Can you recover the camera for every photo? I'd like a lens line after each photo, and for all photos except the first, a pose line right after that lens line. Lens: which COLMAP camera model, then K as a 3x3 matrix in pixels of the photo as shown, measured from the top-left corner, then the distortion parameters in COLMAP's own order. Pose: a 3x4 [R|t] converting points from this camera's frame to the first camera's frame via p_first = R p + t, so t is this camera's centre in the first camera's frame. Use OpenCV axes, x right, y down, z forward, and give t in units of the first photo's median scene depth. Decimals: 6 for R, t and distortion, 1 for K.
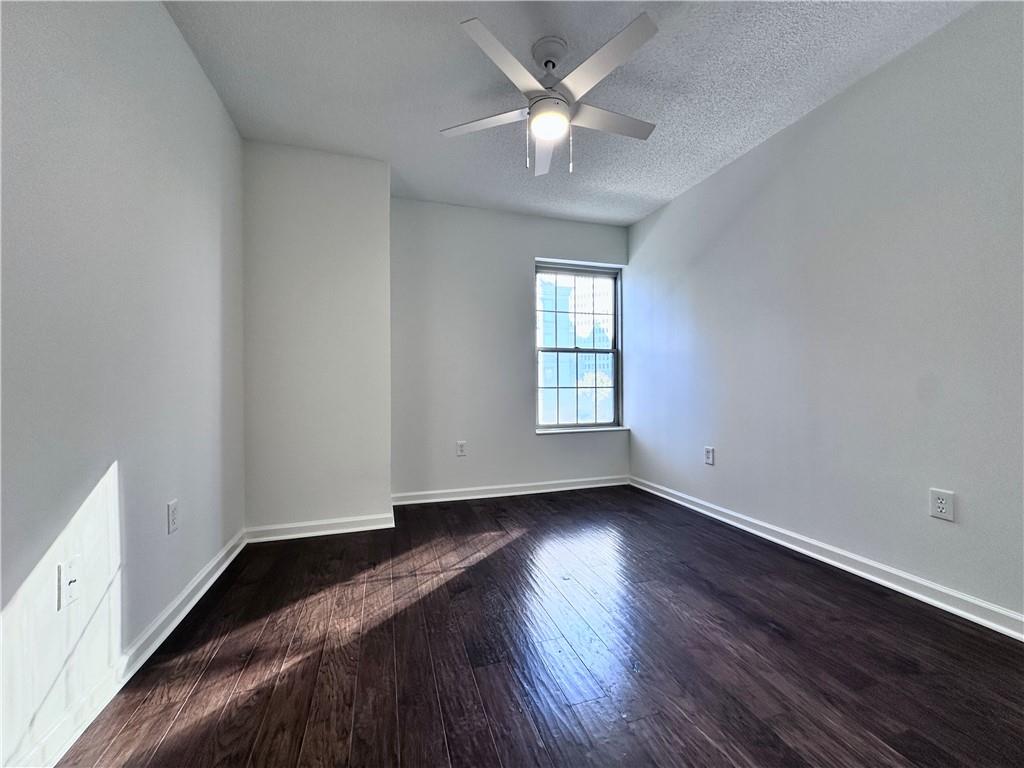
lens RADIAL K [[409.9, 0, 515.0], [0, 409.9, 385.4], [0, 0, 1]] dist [-0.002164, 0.000231]
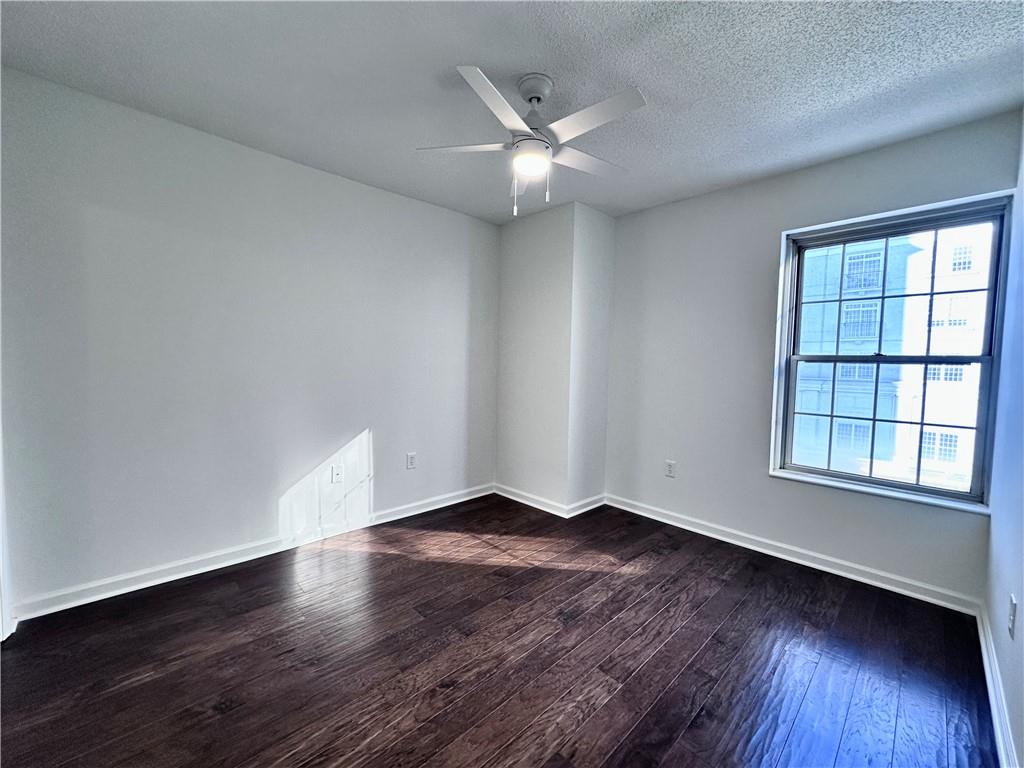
lens RADIAL K [[409.9, 0, 513.8], [0, 409.9, 383.5], [0, 0, 1]] dist [-0.002164, 0.000231]
pose [[0.444068, 0.056211, -0.894228, 0.715099], [-0.024671, 0.998419, 0.050508, -0.103979], [0.895653, -0.000367, 0.444752, 0.364646]]
